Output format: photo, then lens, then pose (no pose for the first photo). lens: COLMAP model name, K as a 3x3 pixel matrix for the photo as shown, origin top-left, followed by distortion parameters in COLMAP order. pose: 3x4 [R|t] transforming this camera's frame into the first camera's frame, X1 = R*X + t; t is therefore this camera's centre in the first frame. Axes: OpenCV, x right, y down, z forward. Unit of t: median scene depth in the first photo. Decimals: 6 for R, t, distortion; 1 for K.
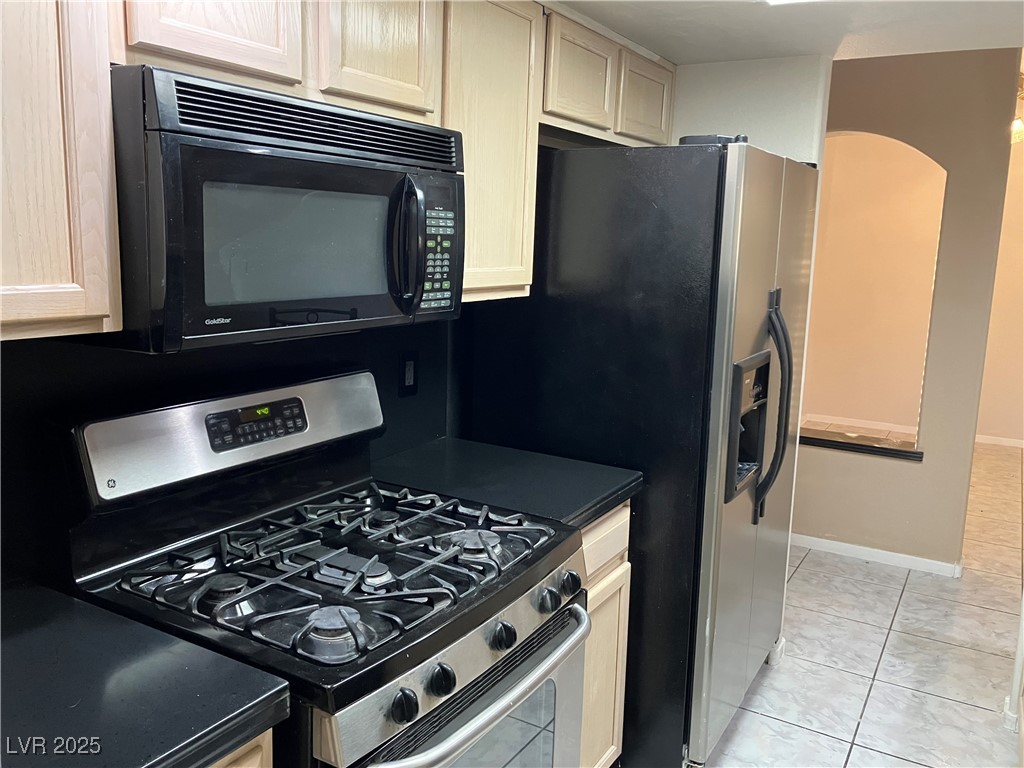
lens RADIAL K [[850.1, 0, 510.4], [0, 850.1, 375.2], [0, 0, 1]] dist [0.051157, -0.050804]
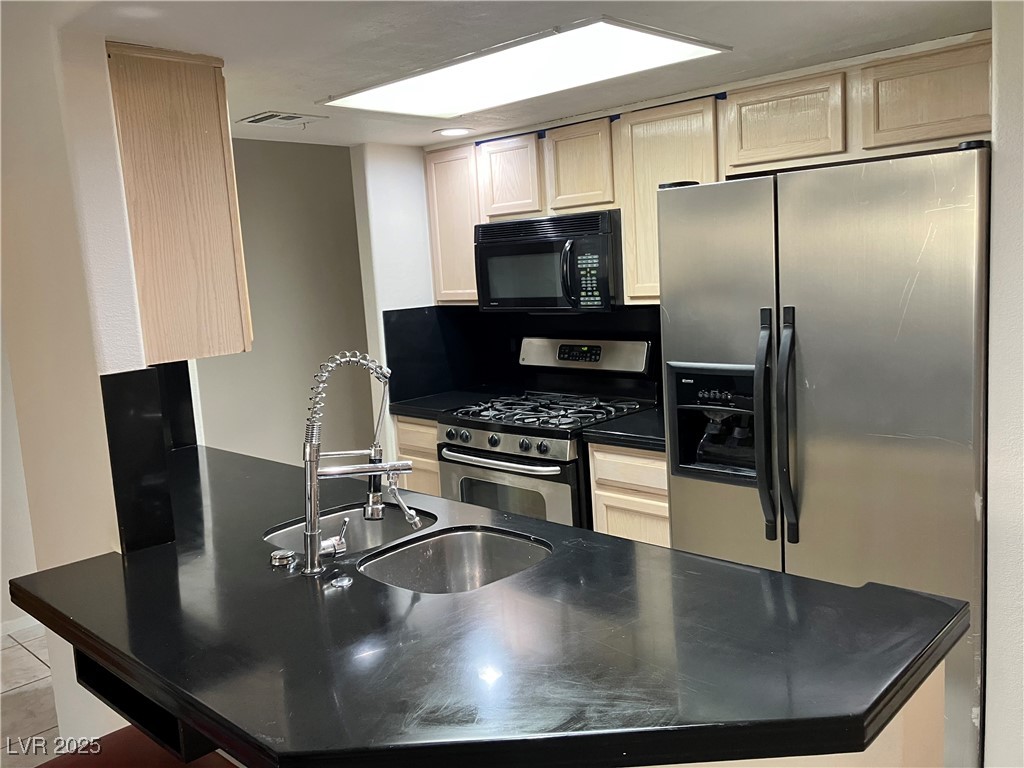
lens RADIAL K [[850.1, 0, 510.4], [0, 850.1, 375.2], [0, 0, 1]] dist [0.051157, -0.050804]
pose [[-0.228962, 0.116709, -0.966414, 1.866831], [-0.103507, 0.984239, 0.143384, -0.183465], [0.967917, 0.132860, -0.213274, 1.275240]]
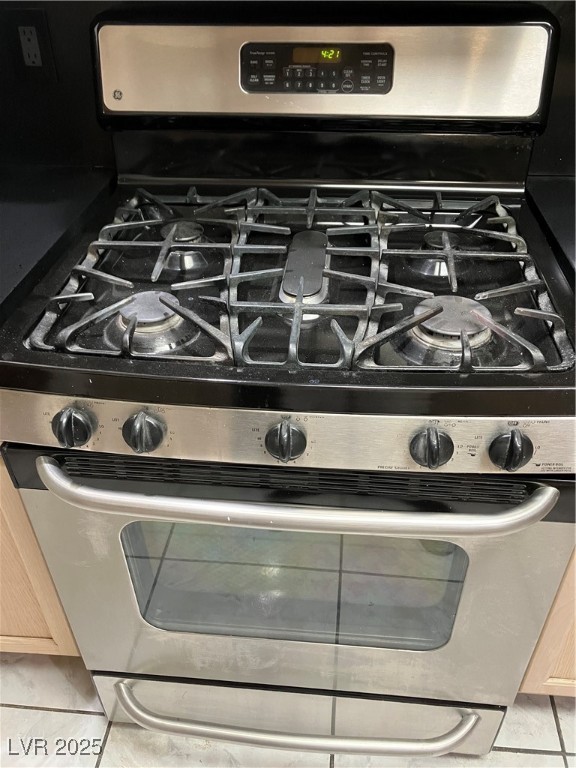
lens RADIAL K [[654.7, 0, 288.0], [0, 654.7, 384.0], [0, 0, 1]] dist [-0.000322, 0.000020]
pose [[0.431314, 0.516654, -0.739619, 0.301327], [-0.123179, 0.845839, 0.519021, -0.009314], [0.893754, -0.132755, 0.428463, 0.651320]]
